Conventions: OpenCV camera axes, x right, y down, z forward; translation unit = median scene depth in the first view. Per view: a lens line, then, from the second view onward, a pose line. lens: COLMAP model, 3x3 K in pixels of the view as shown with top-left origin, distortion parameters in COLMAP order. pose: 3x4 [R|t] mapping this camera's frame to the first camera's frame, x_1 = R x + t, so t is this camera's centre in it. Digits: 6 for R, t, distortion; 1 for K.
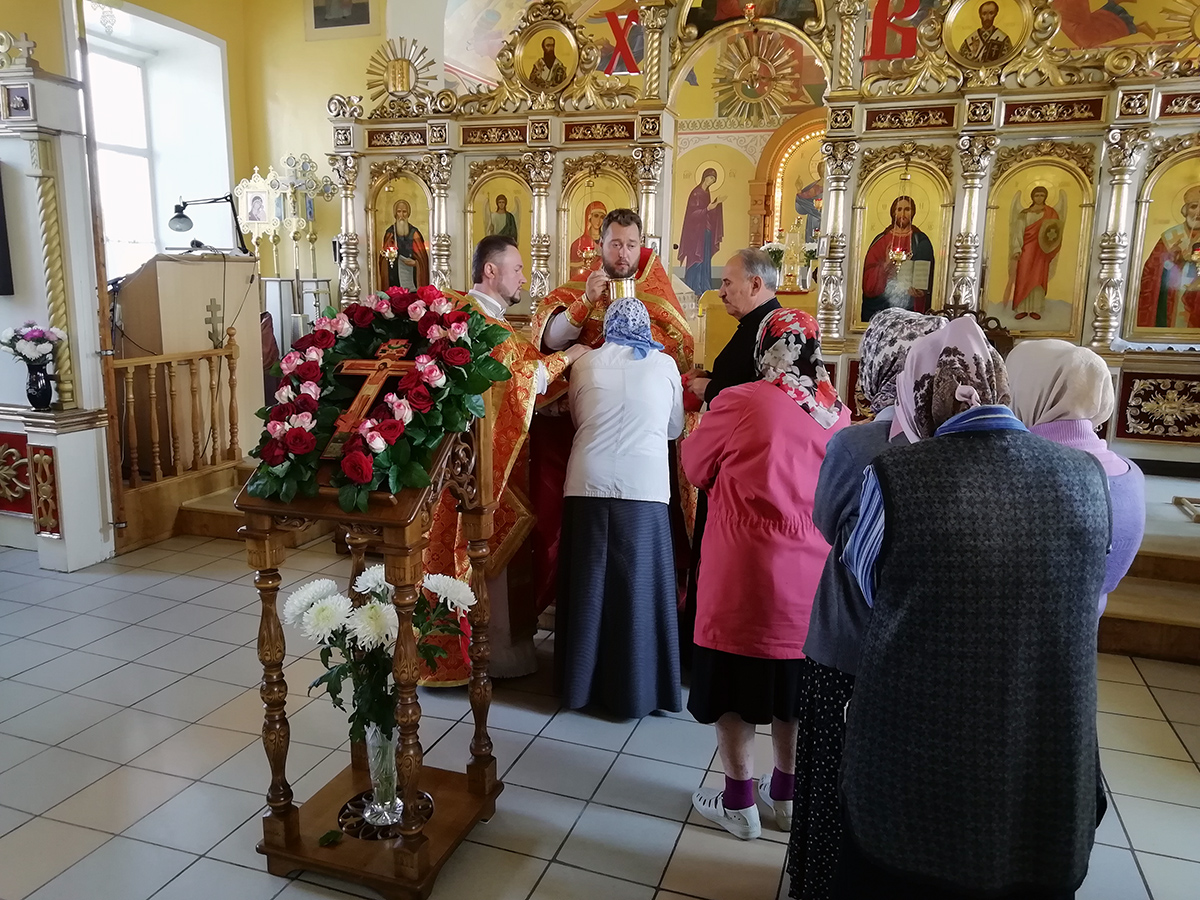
lens RADIAL K [[886.7, 0, 598.2], [0, 886.7, 432.0], [0, 0, 1]] dist [0.034104, -0.015192]
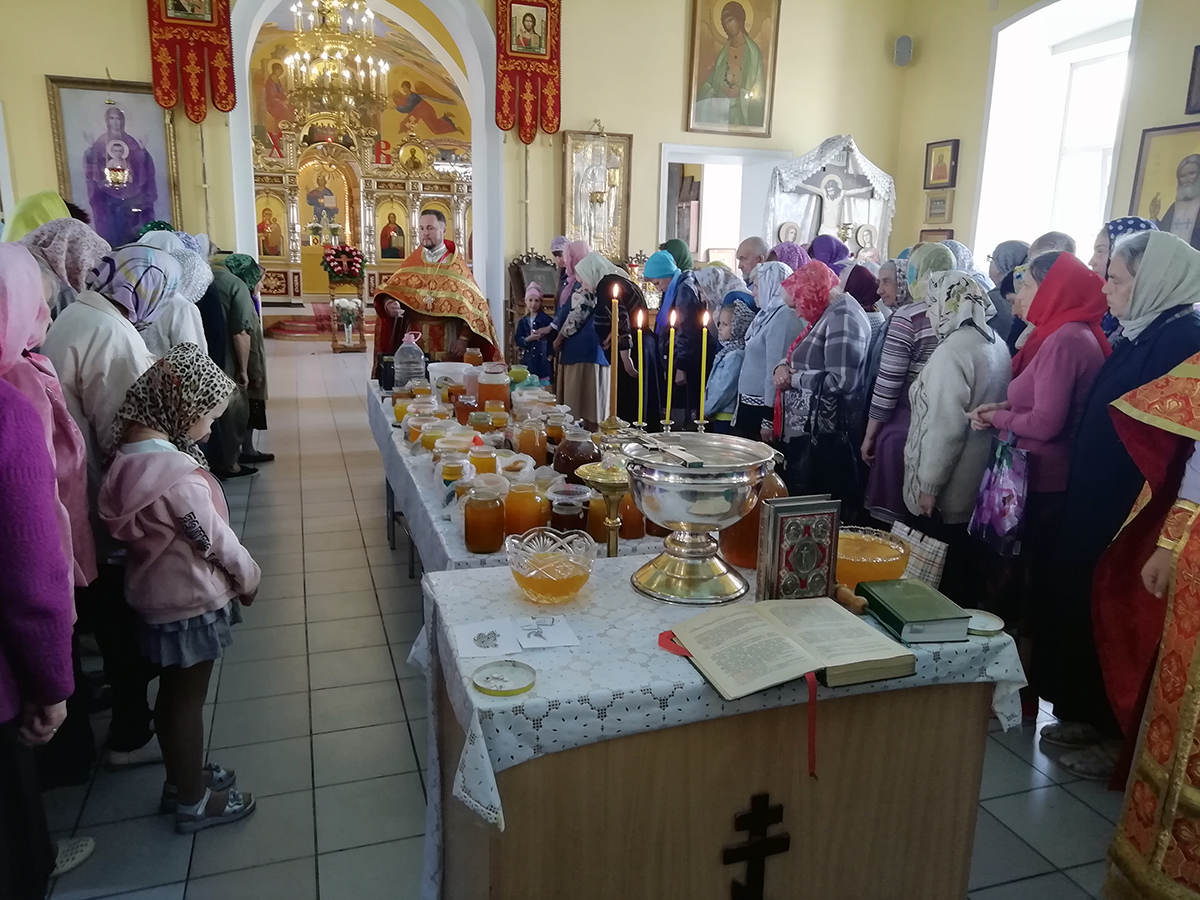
lens RADIAL K [[892.0, 0, 598.3], [0, 892.0, 430.2], [0, 0, 1]] dist [0.051460, -0.047356]
pose [[0.788376, -0.119149, 0.603546, -0.971315], [0.094034, 0.992876, 0.073177, 0.280789], [-0.607965, -0.000937, 0.793963, -1.707954]]
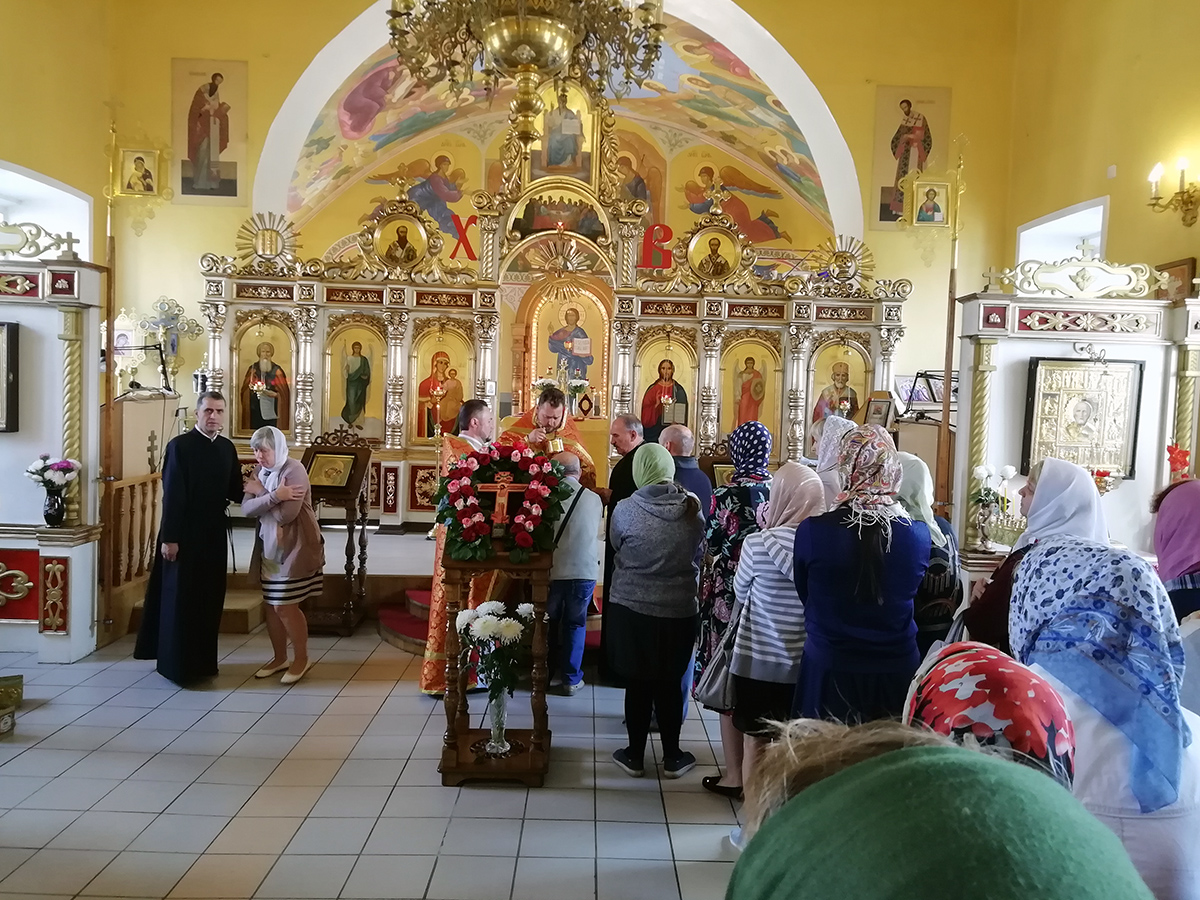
lens RADIAL K [[886.7, 0, 598.2], [0, 886.7, 432.0], [0, 0, 1]] dist [0.034104, -0.015192]
pose [[0.939115, 0.001917, 0.343597, -0.267703], [0.039238, 0.992845, -0.112783, 0.010485], [-0.341355, 0.119398, 0.932320, -0.301285]]
